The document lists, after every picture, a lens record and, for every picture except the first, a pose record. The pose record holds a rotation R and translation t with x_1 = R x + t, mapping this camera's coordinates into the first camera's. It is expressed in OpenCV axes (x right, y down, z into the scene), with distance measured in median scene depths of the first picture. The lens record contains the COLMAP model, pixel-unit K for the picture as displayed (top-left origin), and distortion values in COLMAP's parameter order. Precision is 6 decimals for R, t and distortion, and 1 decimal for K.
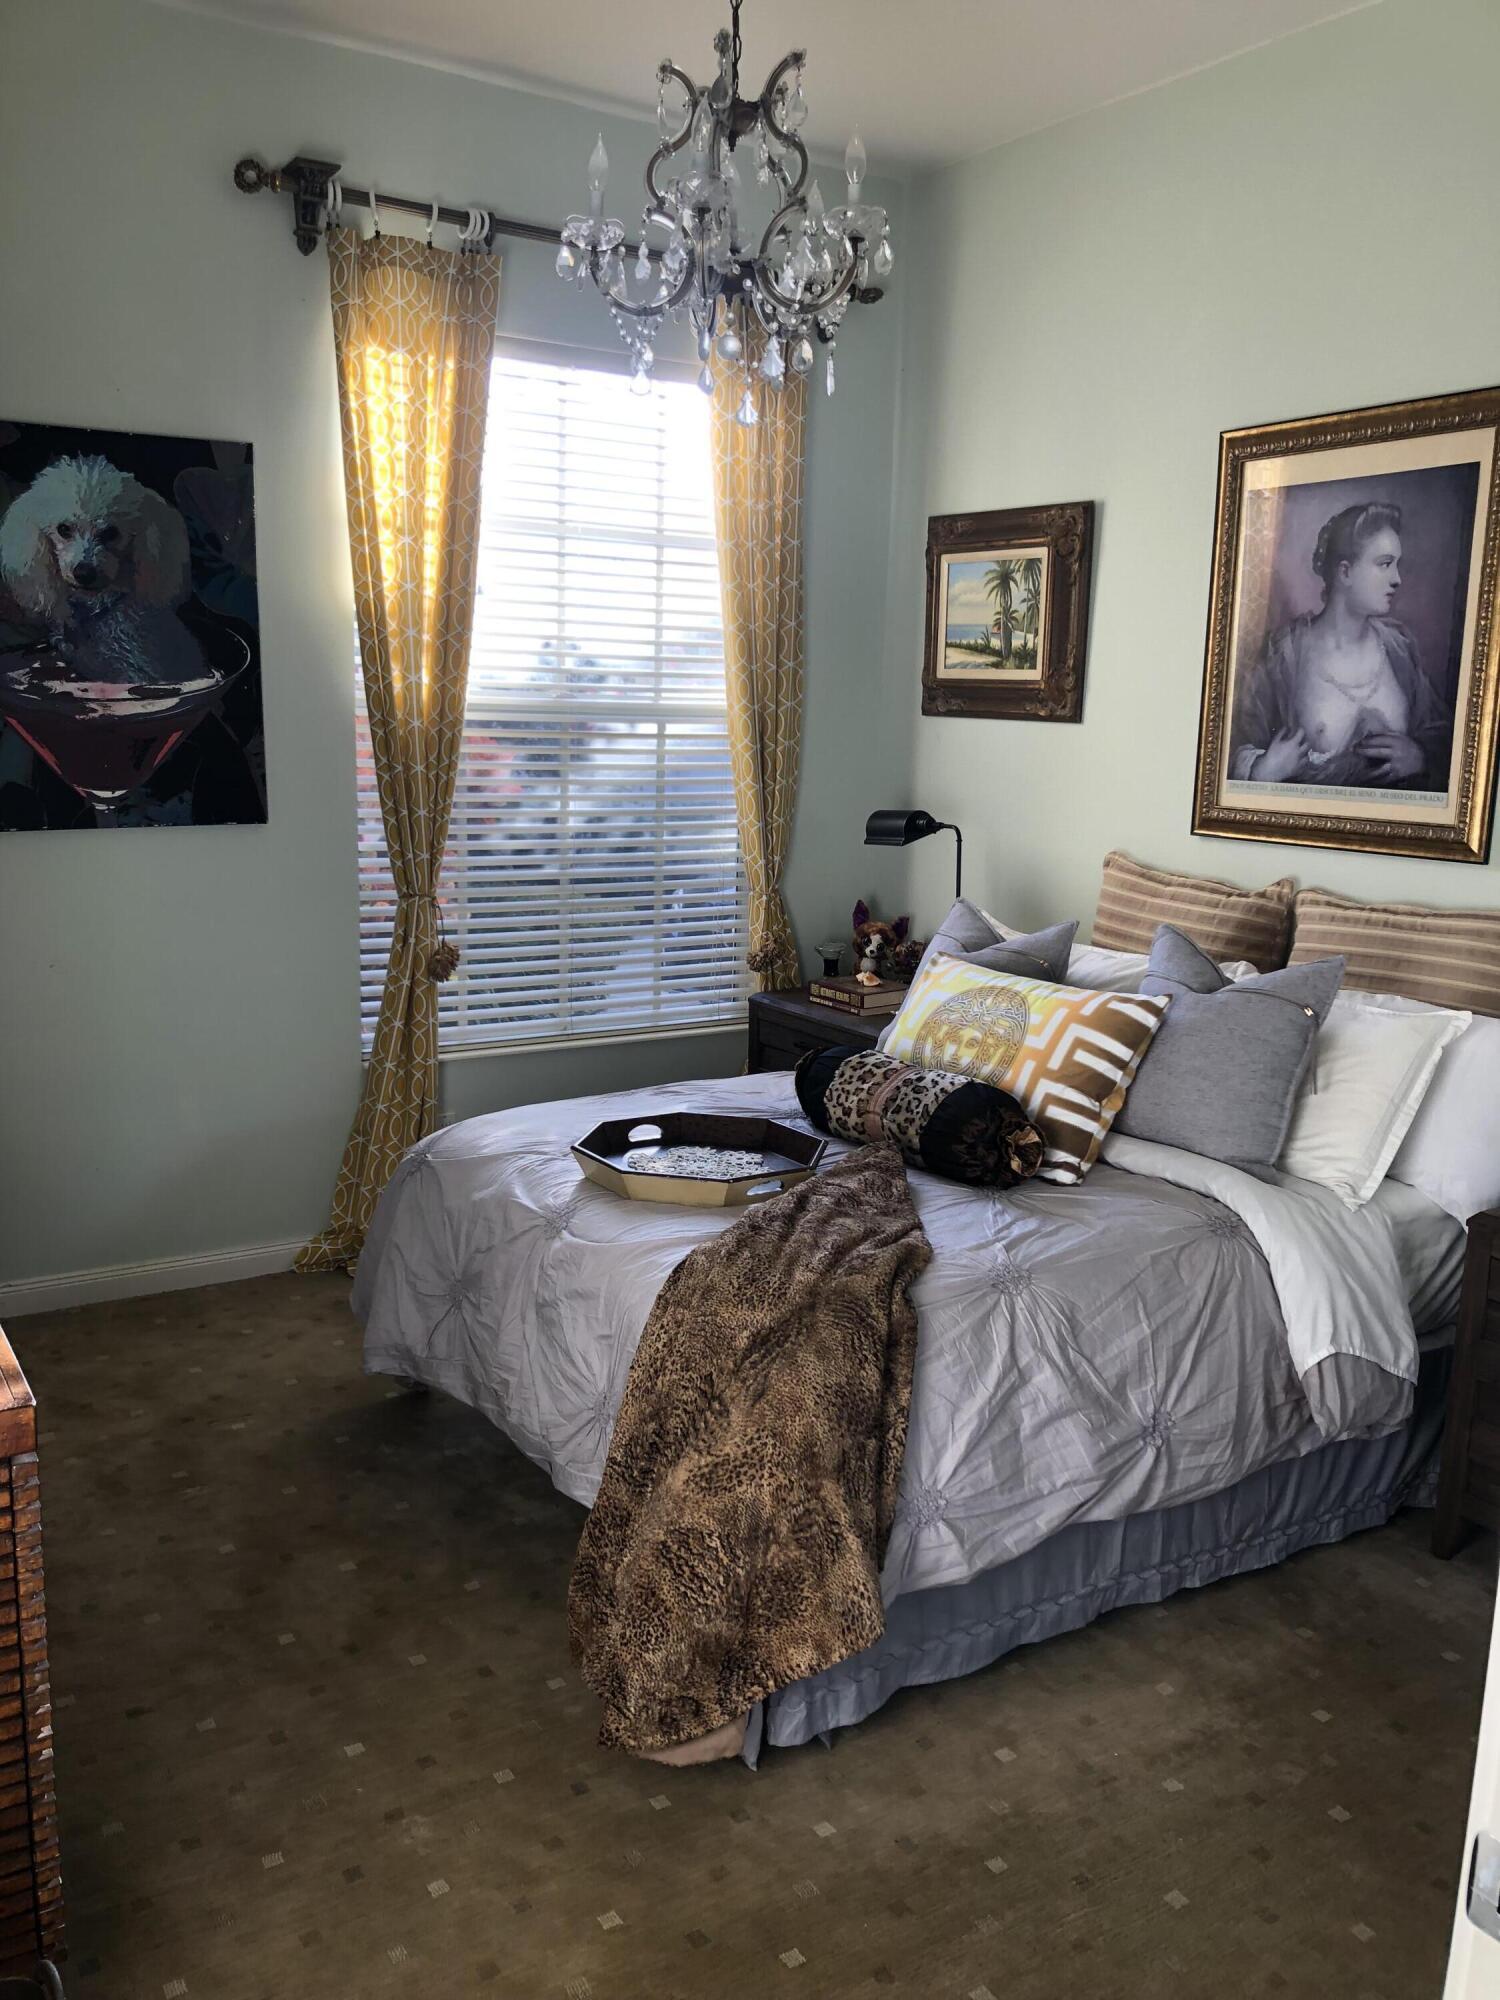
lens RADIAL K [[1667.9, 0, 679.8], [0, 1667.9, 1026.4], [0, 0, 1]] dist [0.049129, -0.079419]
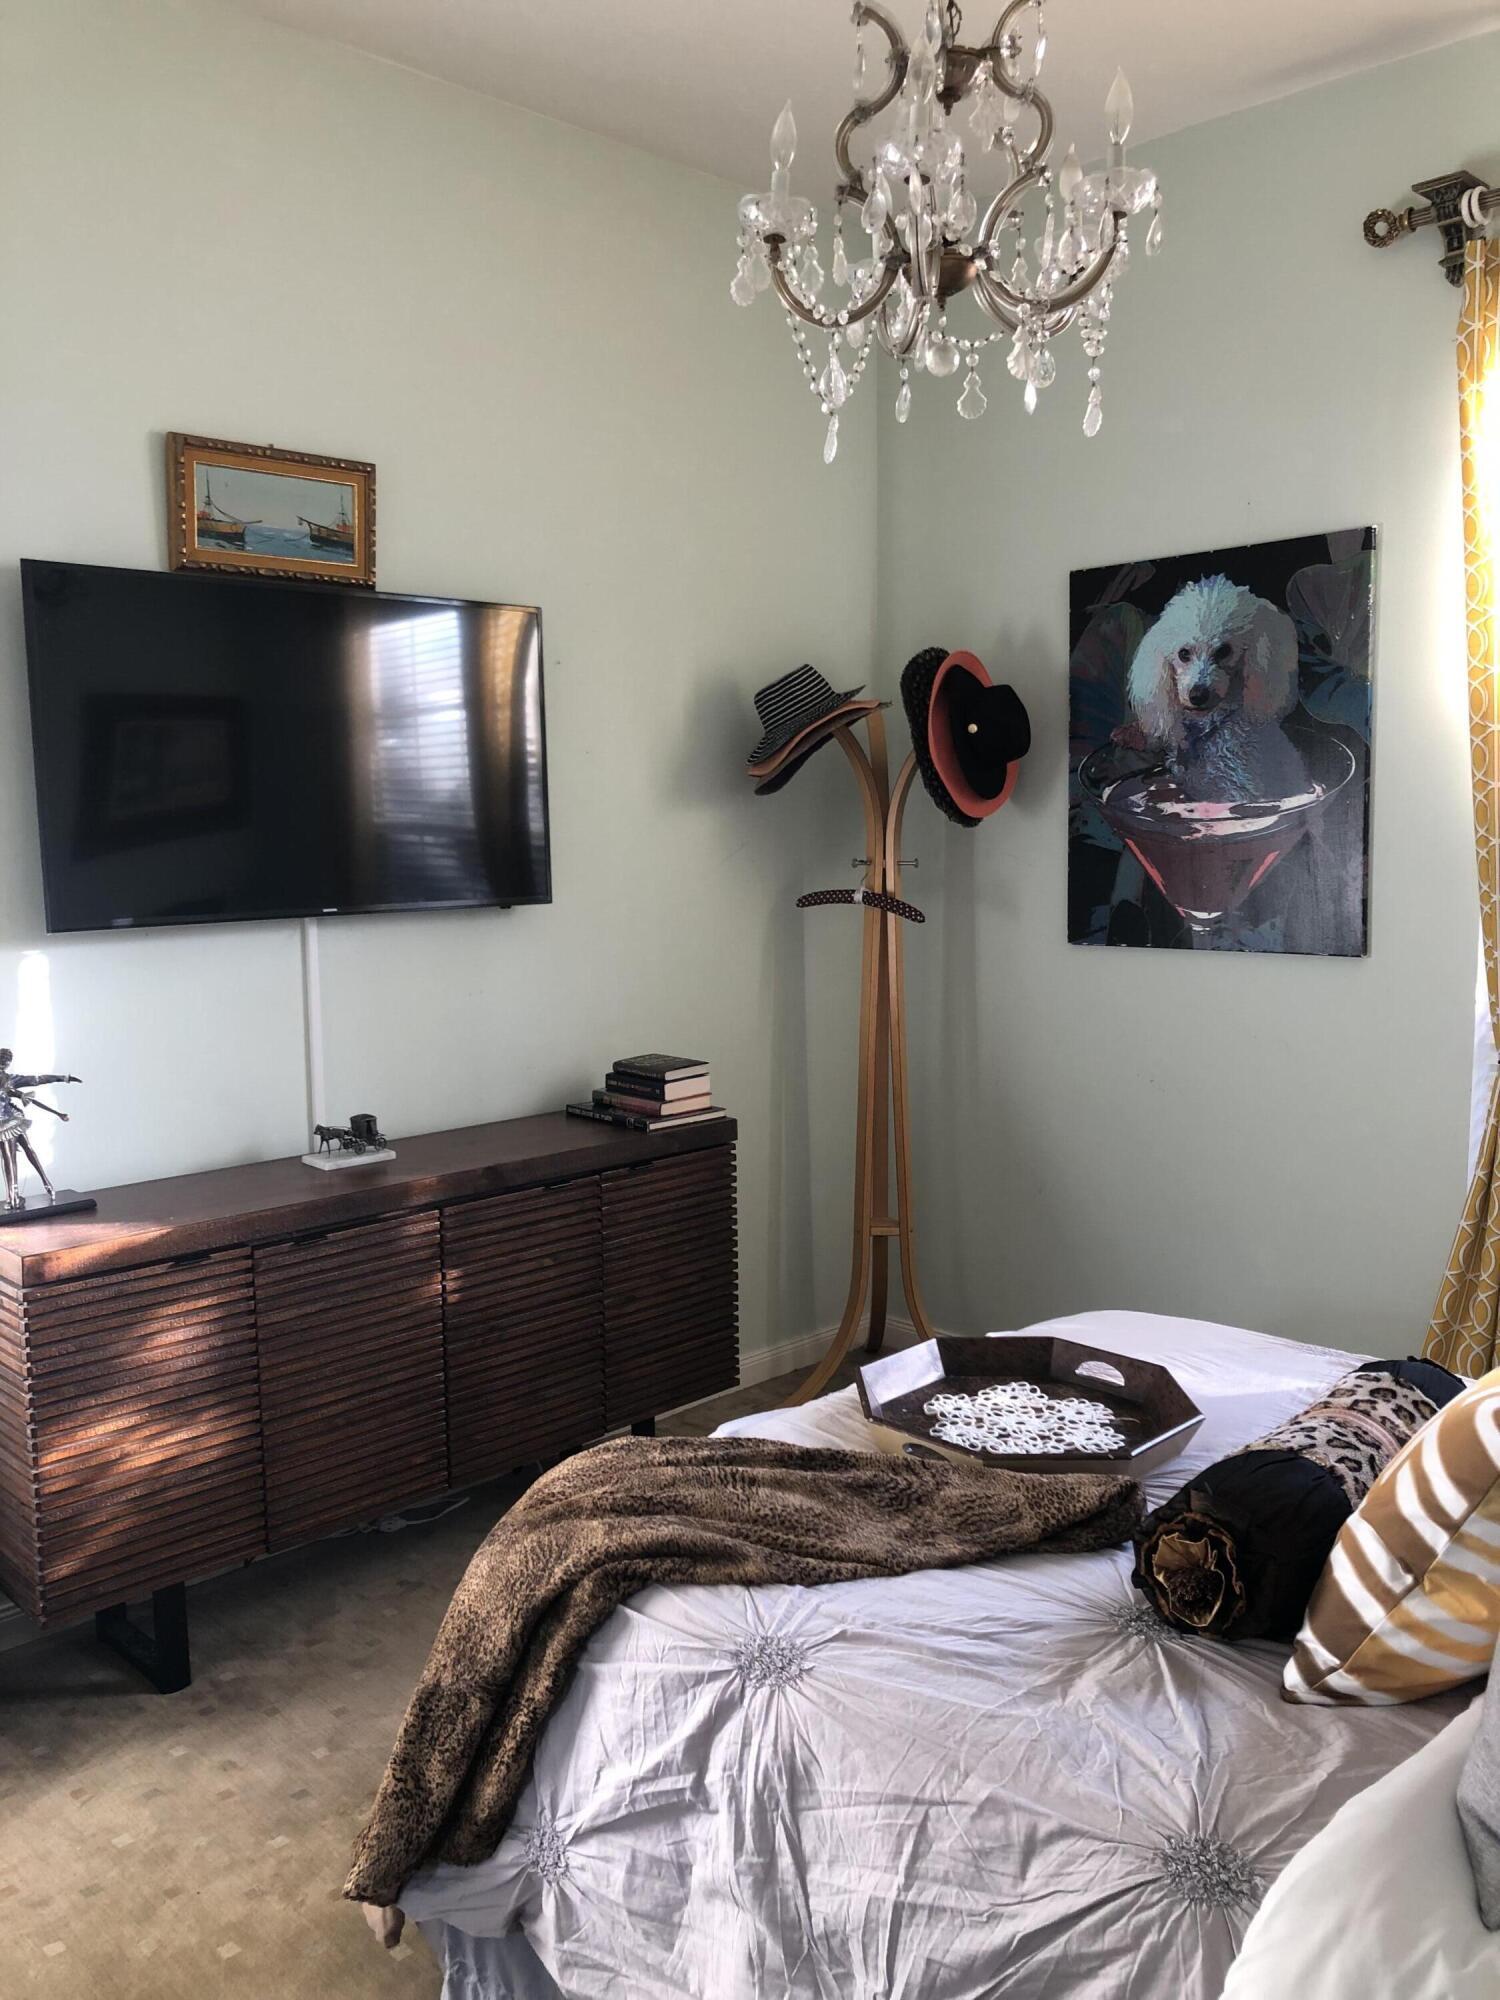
lens RADIAL K [[1667.9, 0, 745.5], [0, 1667.9, 999.1], [0, 0, 1]] dist [0.049129, -0.079419]
pose [[0.223567, 0.084920, -0.970982, 0.558476], [-0.170033, 0.984320, 0.046936, -0.092772], [0.959743, 0.154606, 0.234501, 0.534219]]
